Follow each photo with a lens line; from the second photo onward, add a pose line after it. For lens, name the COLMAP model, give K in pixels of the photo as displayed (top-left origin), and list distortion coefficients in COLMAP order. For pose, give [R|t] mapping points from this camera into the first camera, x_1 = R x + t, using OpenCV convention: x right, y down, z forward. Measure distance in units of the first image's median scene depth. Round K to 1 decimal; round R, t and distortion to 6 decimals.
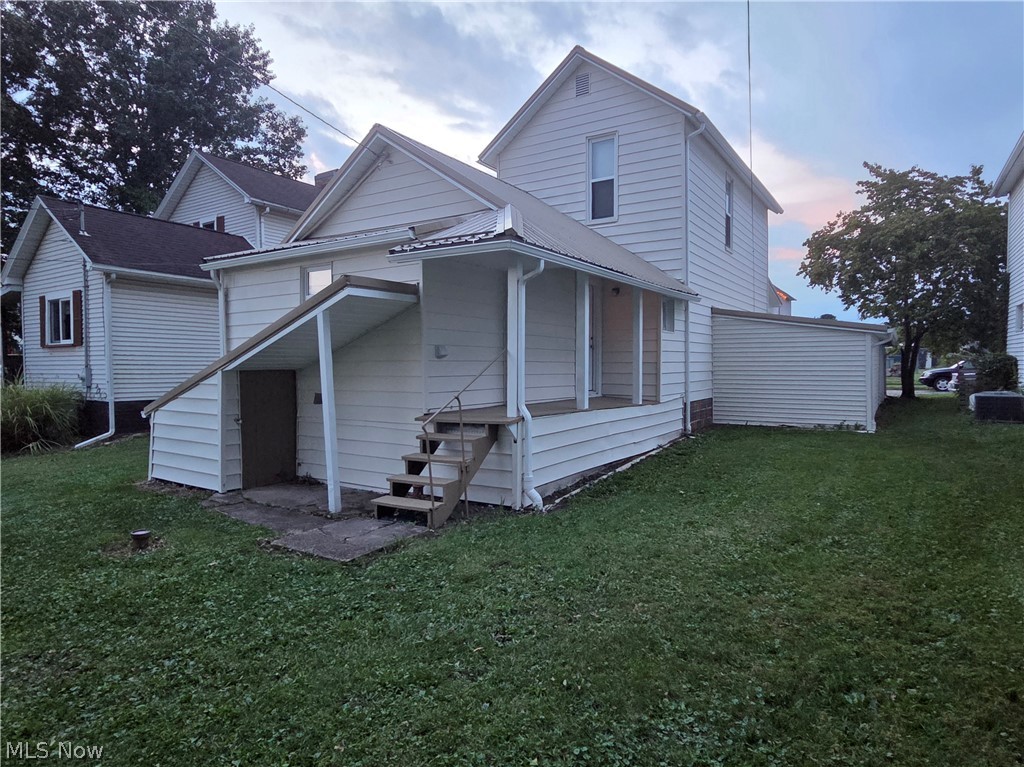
lens RADIAL K [[609.3, 0, 512.4], [0, 609.3, 377.9], [0, 0, 1]] dist [0.001641, 0.000040]
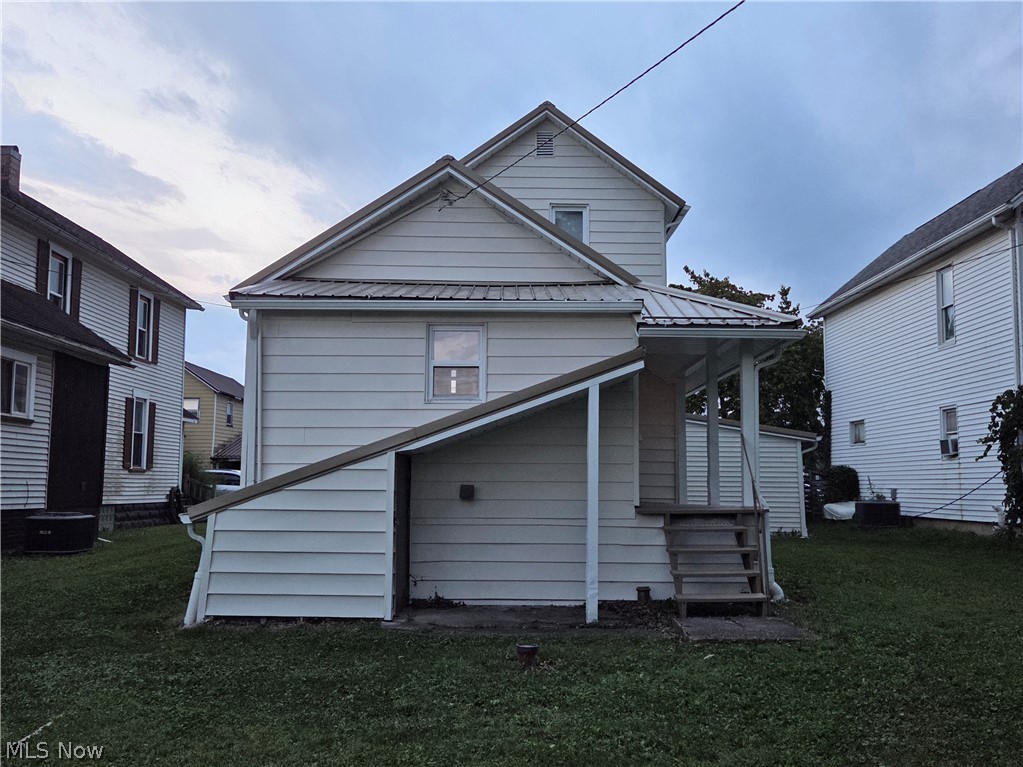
lens RADIAL K [[888.9, 0, 514.3], [0, 888.9, 384.4], [0, 0, 1]] dist [0.023328, -0.003426]
pose [[0.839488, 0.072547, 0.538514, -0.627945], [0.002971, 0.990420, -0.138057, 0.038981], [-0.543371, 0.117497, 0.831230, 0.002290]]
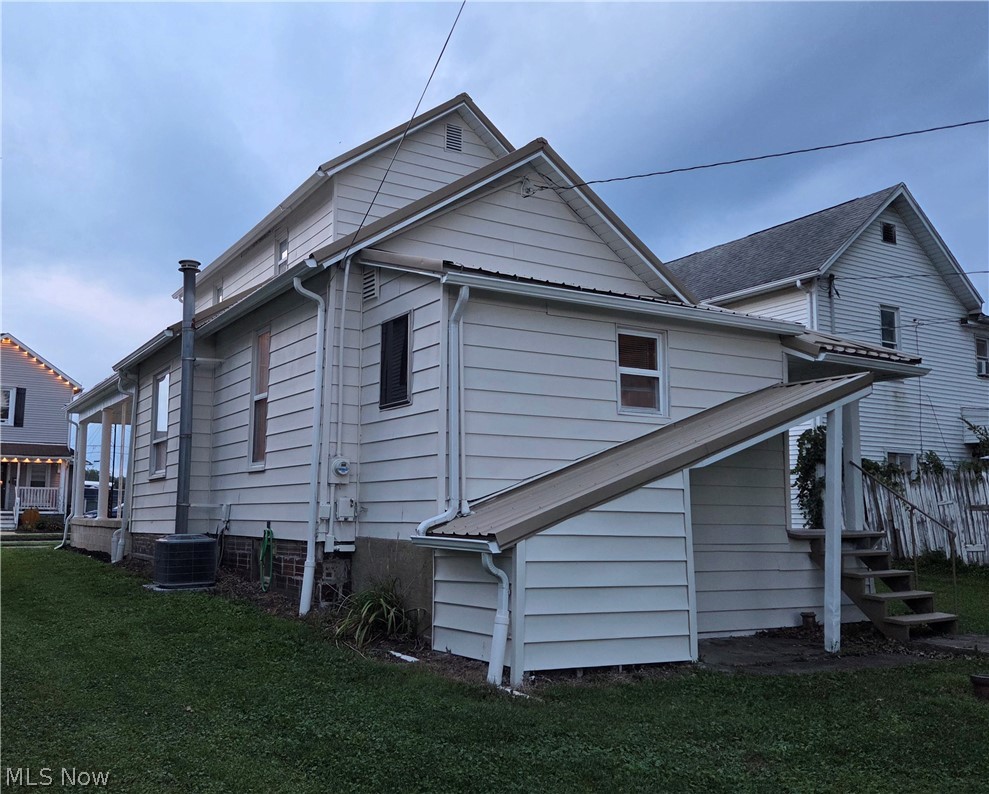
lens RADIAL K [[927.0, 0, 471.4], [0, 927.0, 381.7], [0, 0, 1]] dist [0.041016, 0.000000]
pose [[0.456737, 0.139799, 0.878549, -0.980965], [0.008892, 0.986808, -0.161649, 0.037748], [-0.889558, 0.081643, 0.449468, 0.494723]]
